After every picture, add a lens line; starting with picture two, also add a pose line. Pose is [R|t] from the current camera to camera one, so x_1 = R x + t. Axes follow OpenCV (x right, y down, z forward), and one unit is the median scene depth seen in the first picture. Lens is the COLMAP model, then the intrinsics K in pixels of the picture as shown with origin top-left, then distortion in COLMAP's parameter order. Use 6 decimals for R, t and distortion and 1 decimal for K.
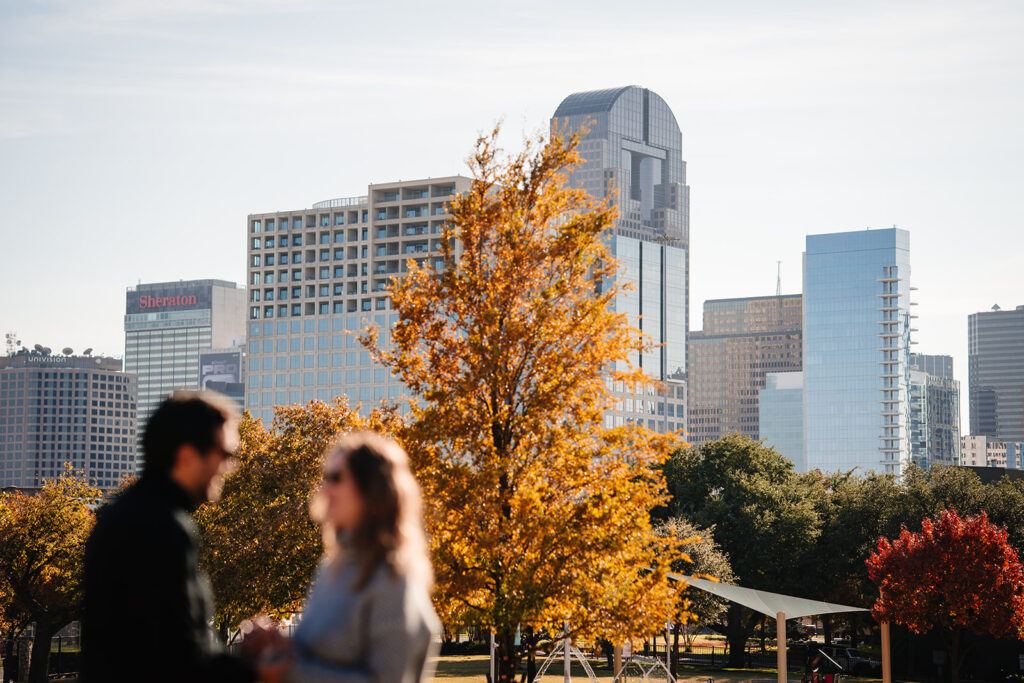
lens RADIAL K [[2381.5, 0, 512.0], [0, 2381.5, 341.5], [0, 0, 1]] dist [0.063259, 8.895629]
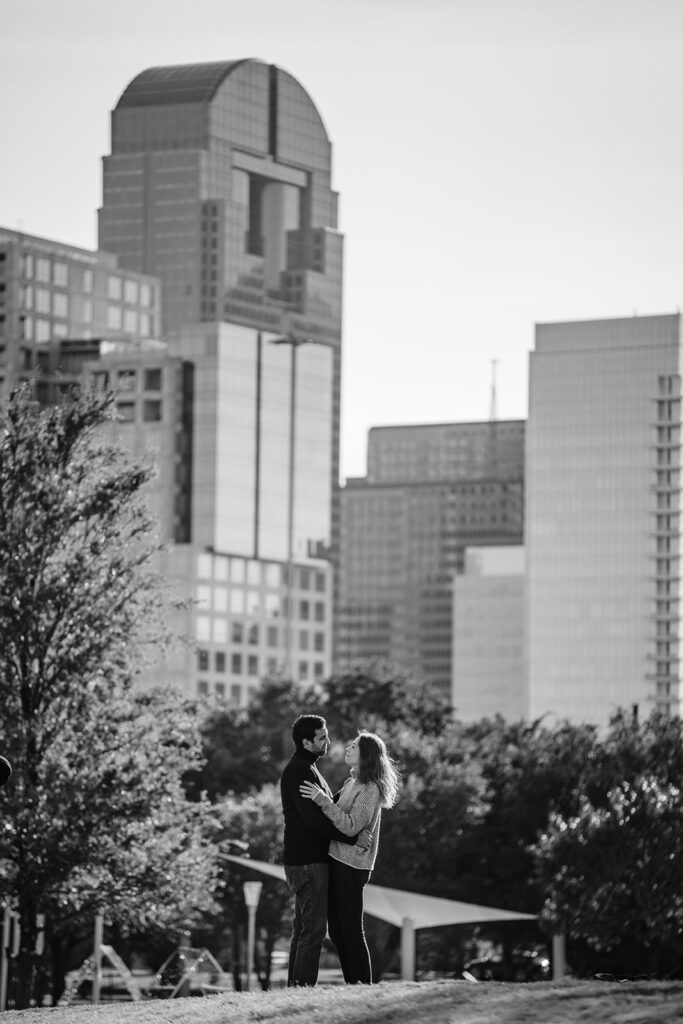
lens RADIAL K [[4344.1, 0, 345.0], [0, 4344.1, 526.8], [0, 0, 1]] dist [2.349277, 0.361831]
pose [[0.997553, 0.013782, 0.068540, -0.000685], [-0.014780, 0.999792, 0.014070, -0.056559], [-0.068332, -0.015049, 0.997549, -0.787995]]
